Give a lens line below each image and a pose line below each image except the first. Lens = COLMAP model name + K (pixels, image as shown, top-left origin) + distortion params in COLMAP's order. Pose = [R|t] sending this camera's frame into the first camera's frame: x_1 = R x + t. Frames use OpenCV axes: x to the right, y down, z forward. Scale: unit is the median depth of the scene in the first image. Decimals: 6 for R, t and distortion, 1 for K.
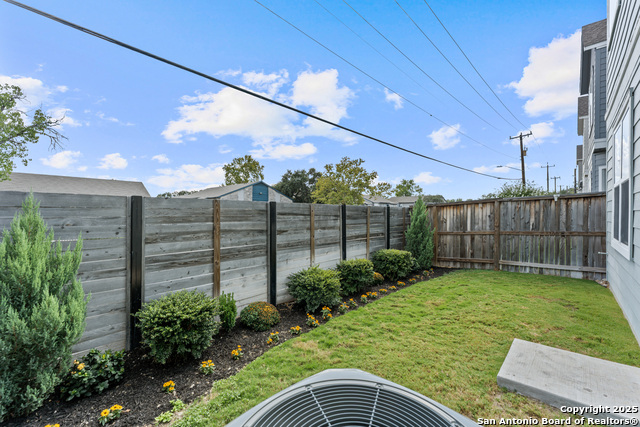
lens RADIAL K [[255.9, 0, 321.0], [0, 255.9, 216.1], [0, 0, 1]] dist [-0.001204, 0.000076]
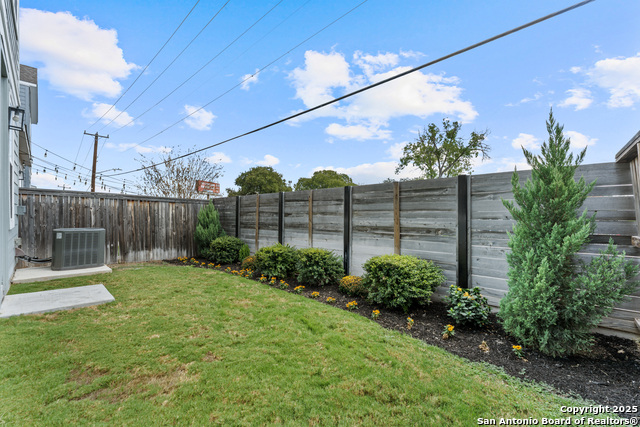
lens RADIAL K [[255.9, 0, 321.1], [0, 255.9, 212.4], [0, 0, 1]] dist [-0.001204, 0.000076]
pose [[0.031208, -0.004248, -0.999504, 0.970778], [-0.008790, 0.999951, -0.004524, 0.047565], [0.999474, 0.008927, 0.031169, 0.960216]]
